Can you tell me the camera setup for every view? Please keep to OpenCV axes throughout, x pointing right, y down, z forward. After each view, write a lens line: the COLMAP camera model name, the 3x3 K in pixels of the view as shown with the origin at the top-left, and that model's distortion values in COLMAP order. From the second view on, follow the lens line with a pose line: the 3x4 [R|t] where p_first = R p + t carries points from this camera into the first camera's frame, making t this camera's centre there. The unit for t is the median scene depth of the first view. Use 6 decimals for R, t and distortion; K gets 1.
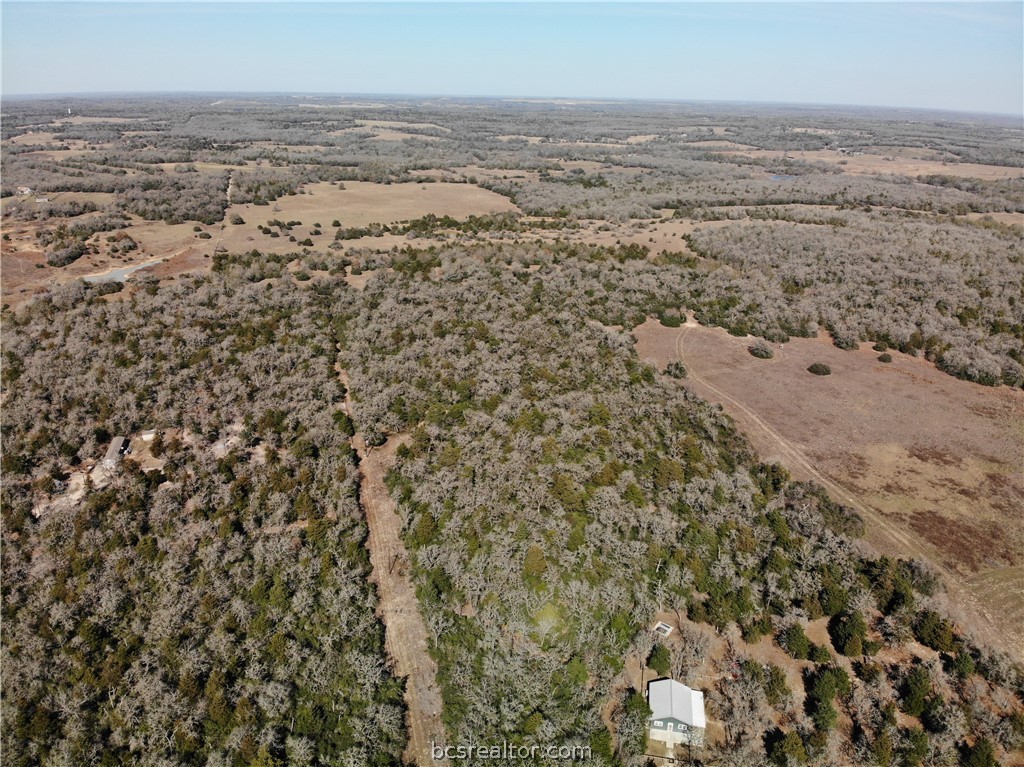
lens RADIAL K [[747.4, 0, 509.8], [0, 747.4, 382.6], [0, 0, 1]] dist [0.084741, -0.209466]
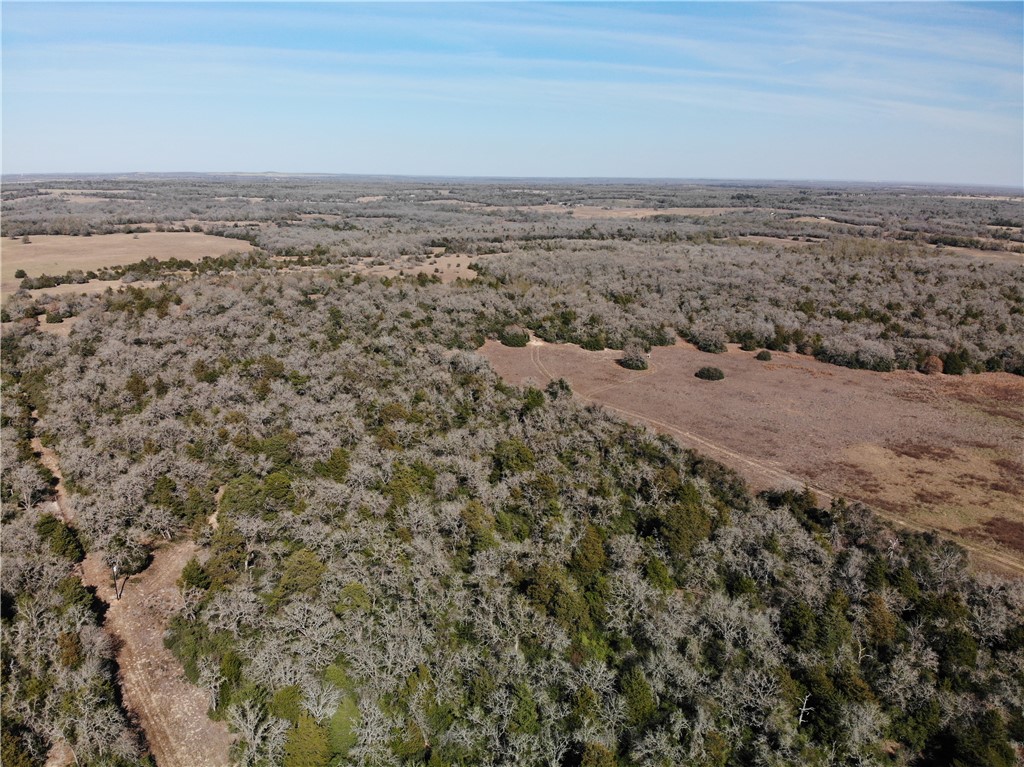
lens RADIAL K [[737.7, 0, 512.5], [0, 737.7, 398.0], [0, 0, 1]] dist [0.149886, -0.333215]
pose [[0.934221, -0.109238, 0.339556, -0.070247], [0.132642, 0.990076, -0.046422, 0.017449], [-0.331116, 0.088408, 0.939439, 0.307305]]
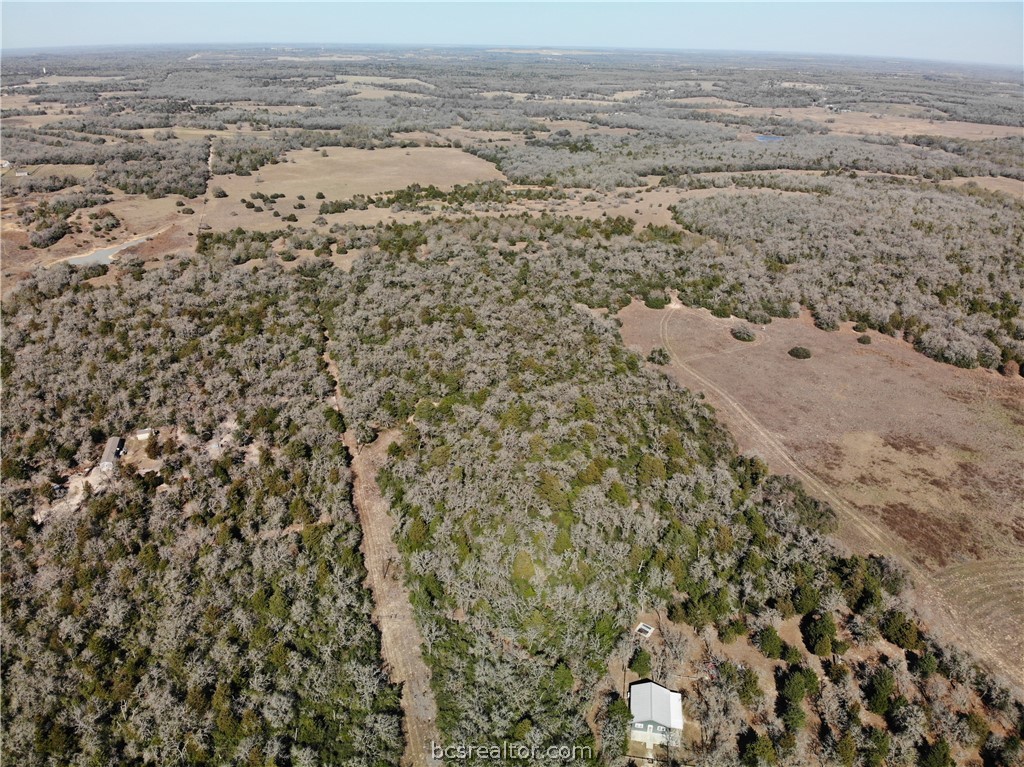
lens RADIAL K [[747.4, 0, 509.8], [0, 747.4, 382.6], [0, 0, 1]] dist [0.084741, -0.209466]
pose [[0.999814, -0.010306, 0.016323, 0.000373], [0.009339, 0.998261, 0.058208, -0.040359], [-0.016894, -0.058044, 0.998171, -0.015394]]
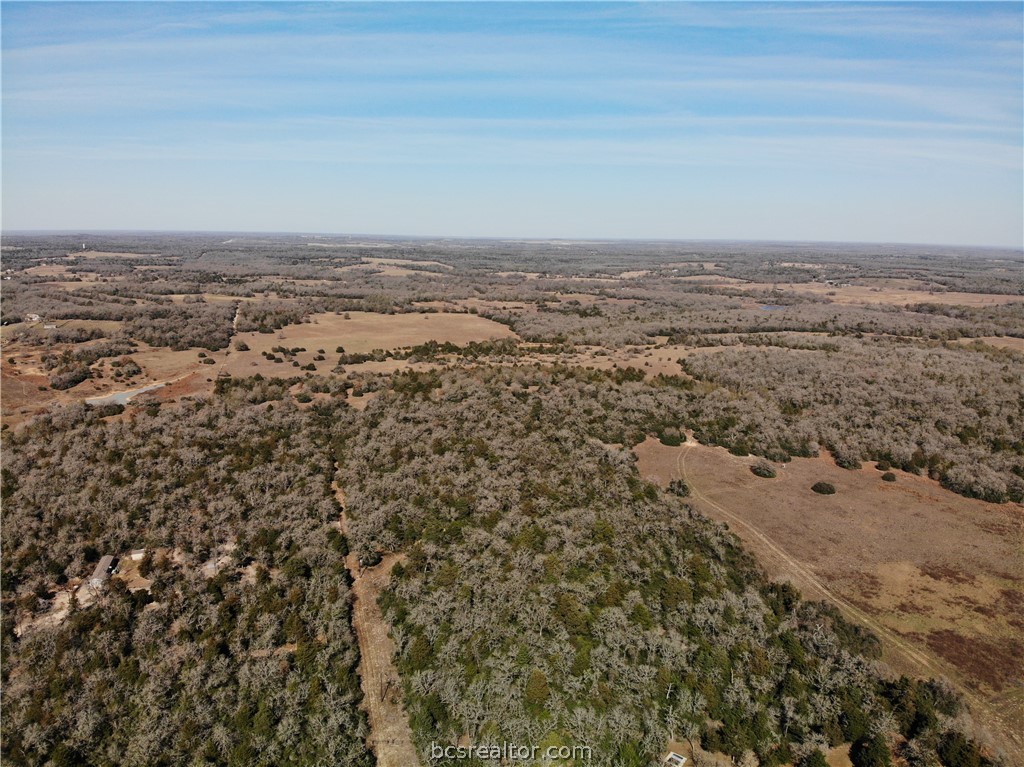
lens RADIAL K [[747.4, 0, 509.8], [0, 747.4, 382.6], [0, 0, 1]] dist [0.084741, -0.209466]
pose [[0.999997, -0.002453, 0.000983, -0.000221], [0.002584, 0.985464, -0.169865, 0.012661], [-0.000552, 0.169867, 0.985467, 0.004693]]
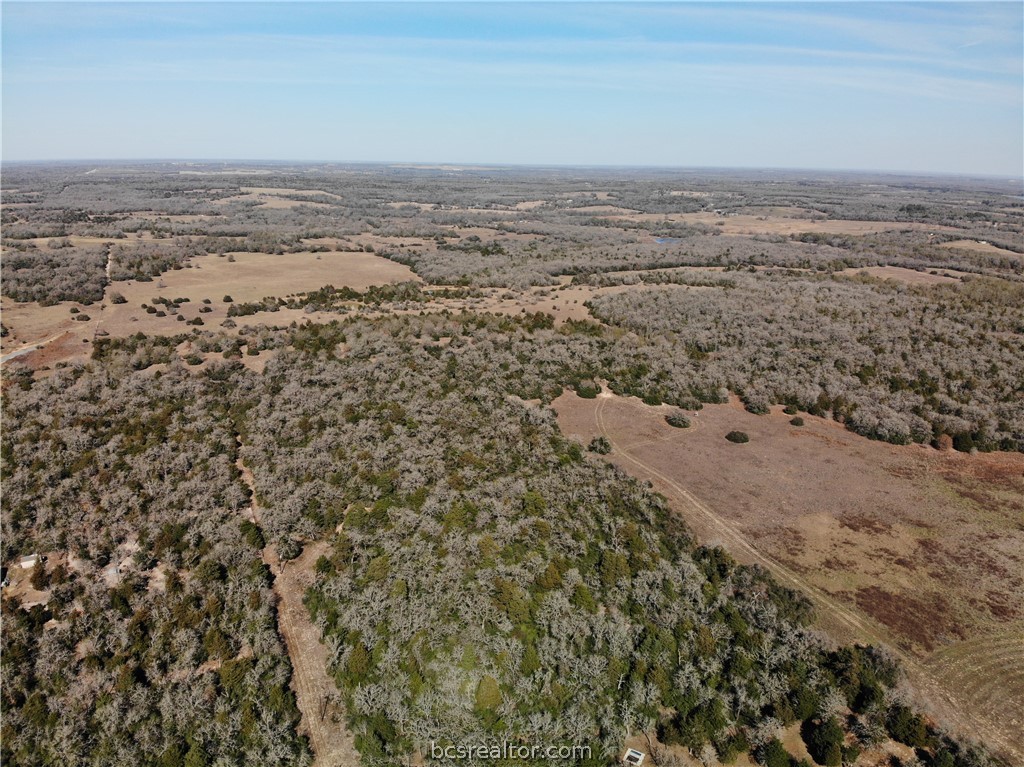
lens RADIAL K [[750.6, 0, 509.0], [0, 750.6, 380.8], [0, 0, 1]] dist [0.060553, -0.168424]
pose [[0.989814, -0.043534, 0.135548, -0.024705], [0.054215, 0.995623, -0.076125, -0.032117], [-0.131640, 0.082699, 0.987842, 0.039776]]
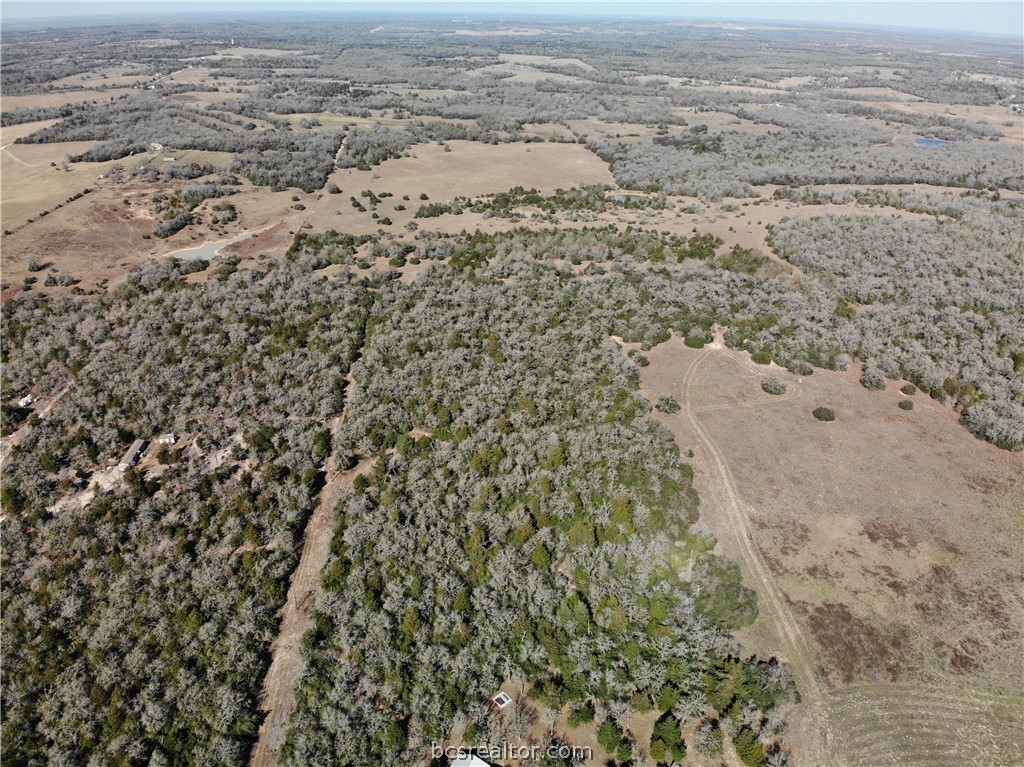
lens RADIAL K [[750.6, 0, 509.0], [0, 750.6, 380.8], [0, 0, 1]] dist [0.060553, -0.168424]
pose [[0.979451, 0.085615, -0.182611, 0.184673], [-0.069146, 0.993099, 0.094731, -0.123704], [0.189461, -0.080158, 0.978611, -0.029713]]
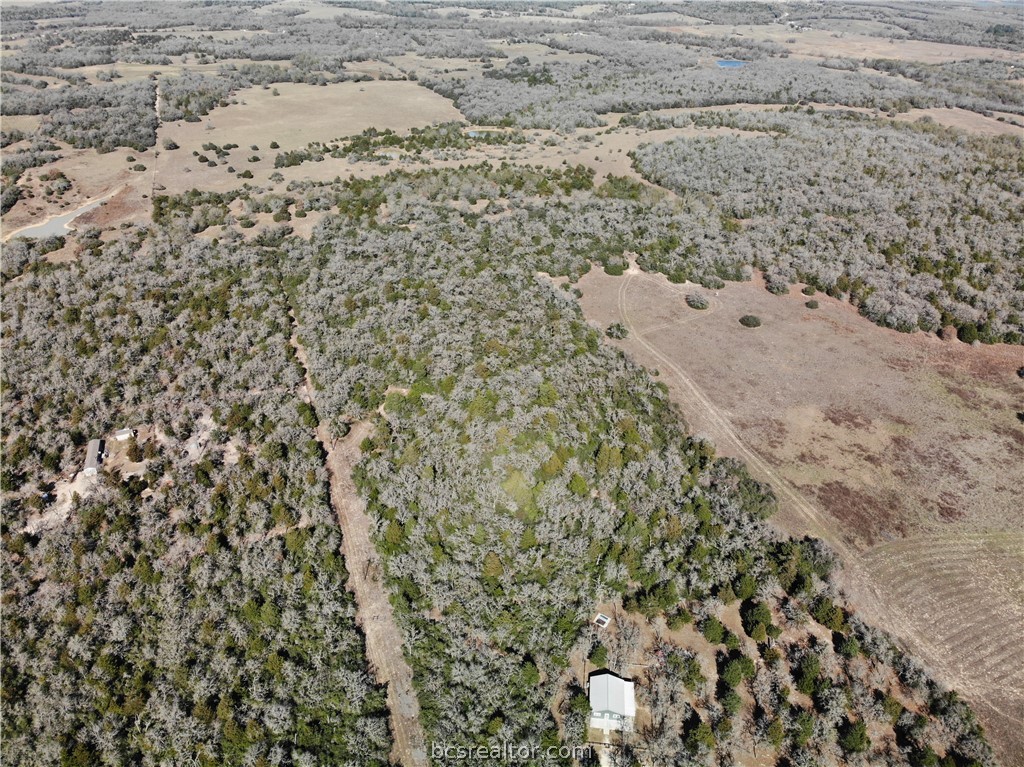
lens RADIAL K [[747.4, 0, 509.8], [0, 747.4, 382.6], [0, 0, 1]] dist [0.084741, -0.209466]
pose [[0.997370, -0.040490, 0.060107, 0.001425], [0.030046, 0.985755, 0.165482, -0.117911], [-0.065952, -0.163241, 0.984379, -0.045196]]
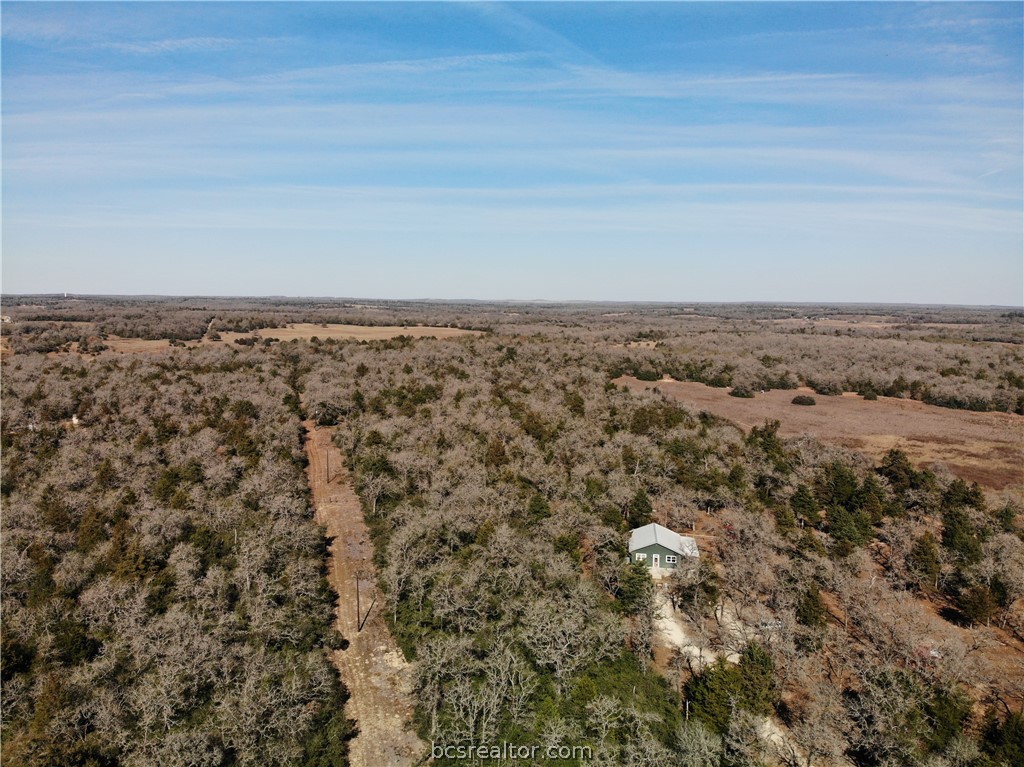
lens RADIAL K [[747.4, 0, 509.8], [0, 747.4, 382.6], [0, 0, 1]] dist [0.084741, -0.209466]
pose [[0.999719, -0.010369, 0.021317, 0.017011], [0.015416, 0.967514, -0.252345, 0.194582], [-0.018008, 0.252603, 0.967402, 0.072630]]
